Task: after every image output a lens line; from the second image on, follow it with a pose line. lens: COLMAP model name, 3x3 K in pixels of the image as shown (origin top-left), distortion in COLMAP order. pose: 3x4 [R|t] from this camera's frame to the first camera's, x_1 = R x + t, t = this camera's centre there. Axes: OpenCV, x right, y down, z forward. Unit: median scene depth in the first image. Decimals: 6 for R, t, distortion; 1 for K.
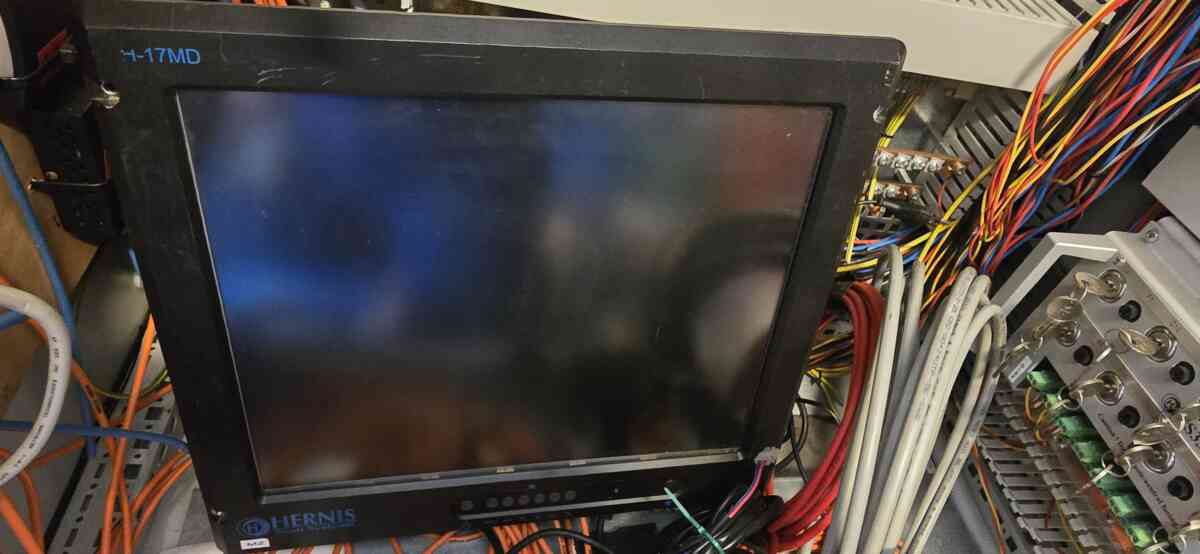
lens RADIAL K [[699.3, 0, 600.0], [0, 699.3, 277.0], [0, 0, 1]] dist [0.001352, -0.005467]
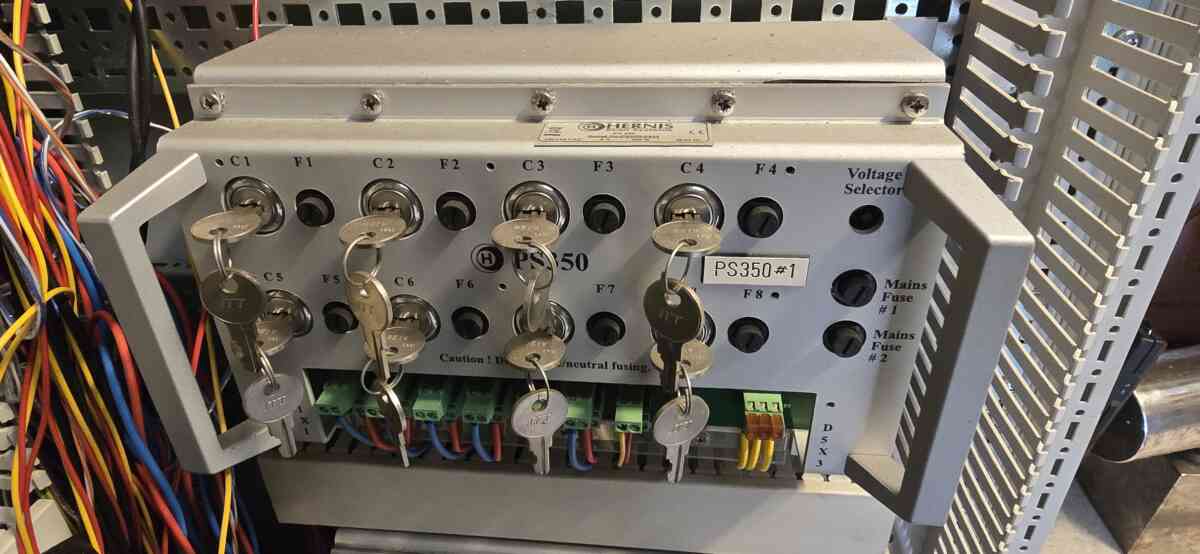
lens RADIAL K [[699.3, 0, 600.0], [0, 699.3, 277.0], [0, 0, 1]] dist [0.001352, -0.005467]
pose [[0.107708, -0.614079, 0.781861, 0.297055], [0.646466, 0.640732, 0.414179, -0.000696], [-0.755302, 0.460836, 0.465993, 0.564276]]
